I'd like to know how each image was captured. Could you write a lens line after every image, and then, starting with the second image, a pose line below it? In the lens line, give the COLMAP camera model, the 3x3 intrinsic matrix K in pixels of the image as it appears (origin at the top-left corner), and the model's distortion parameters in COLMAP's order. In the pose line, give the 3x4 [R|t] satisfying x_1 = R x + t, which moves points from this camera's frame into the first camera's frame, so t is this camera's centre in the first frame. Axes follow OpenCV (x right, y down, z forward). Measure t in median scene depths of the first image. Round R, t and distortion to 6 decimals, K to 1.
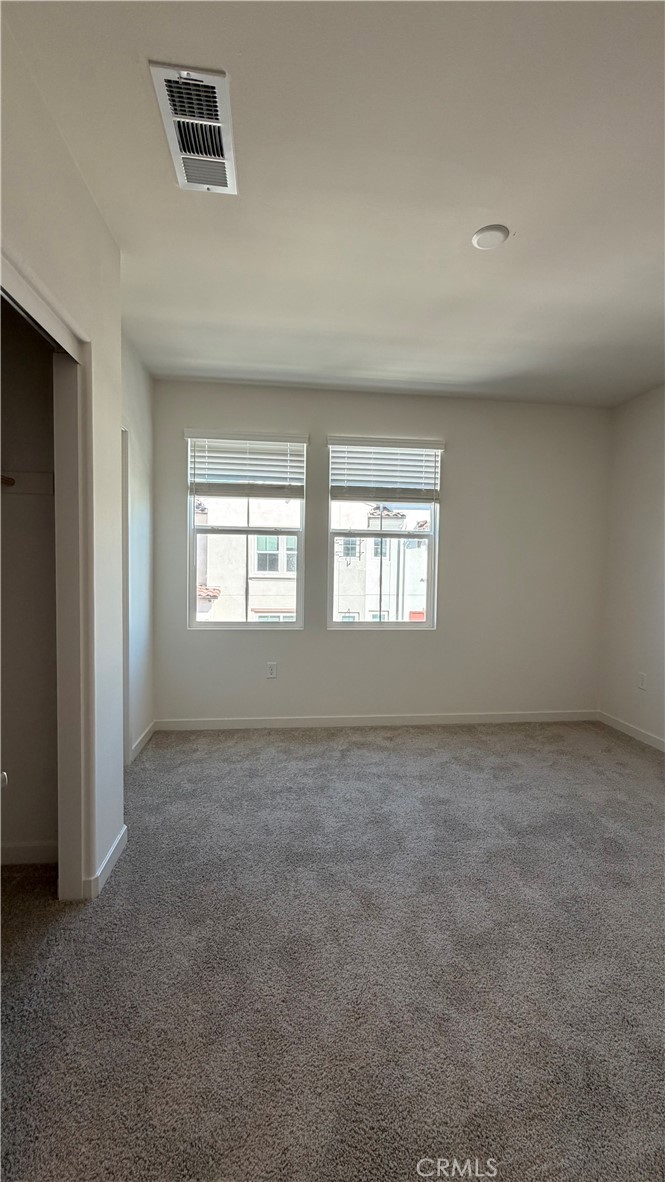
lens RADIAL K [[472.3, 0, 334.6], [0, 472.3, 586.8], [0, 0, 1]] dist [0.000714, -0.000233]
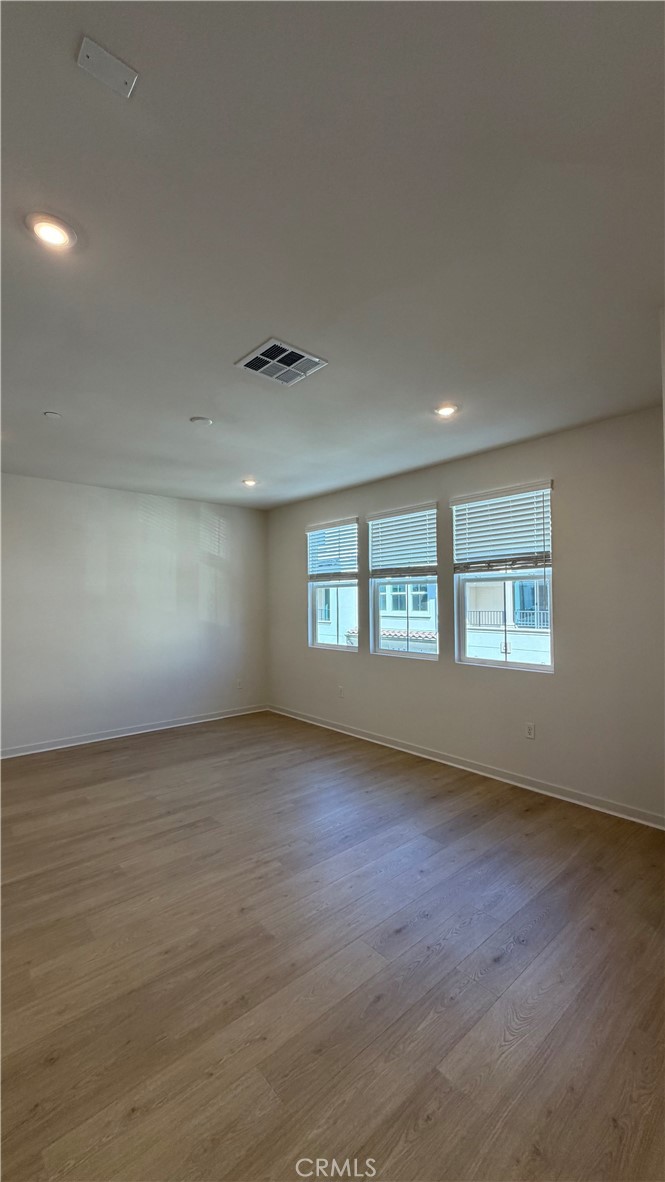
lens RADIAL K [[472.3, 0, 334.6], [0, 472.3, 586.8], [0, 0, 1]] dist [0.000714, -0.000233]
pose [[0.566526, -0.042160, -0.822965, 1.017178], [-0.037491, 0.996337, -0.076851, 0.006675], [0.823191, 0.074392, 0.562870, 0.127646]]
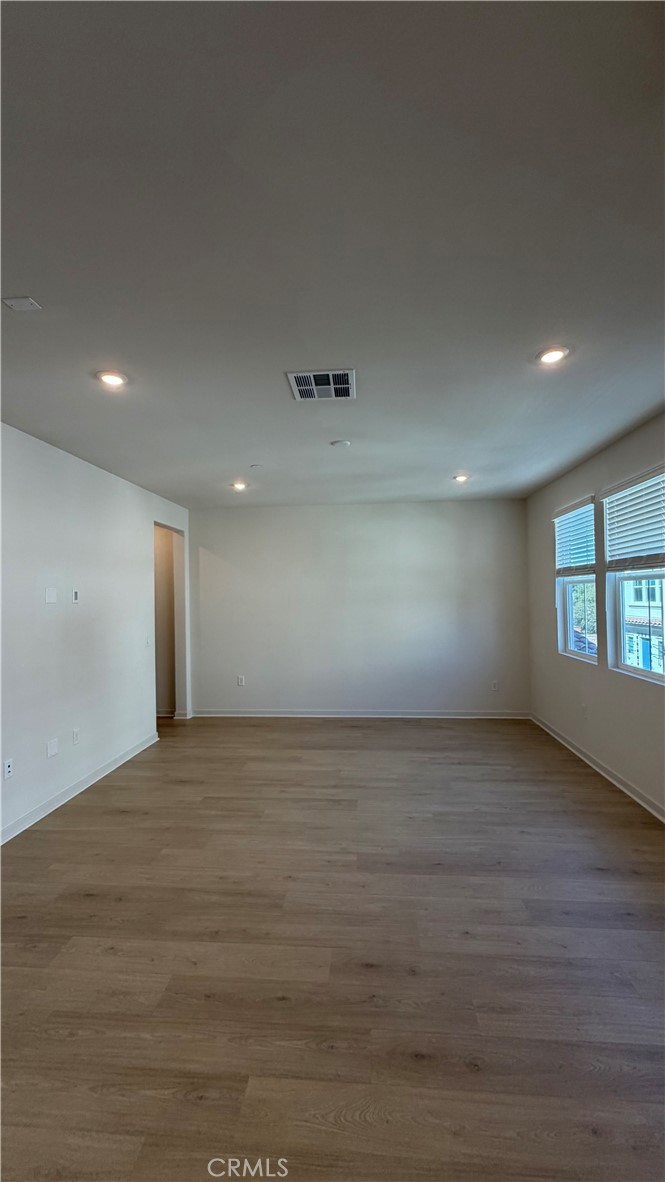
lens RADIAL K [[470.6, 0, 332.6], [0, 470.6, 596.1], [0, 0, 1]] dist [-0.000262, -0.000255]
pose [[-0.206465, -0.009759, -0.978405, 1.107229], [-0.046364, 0.998925, -0.000180, -0.042334], [0.977355, 0.045325, -0.206695, 0.575369]]
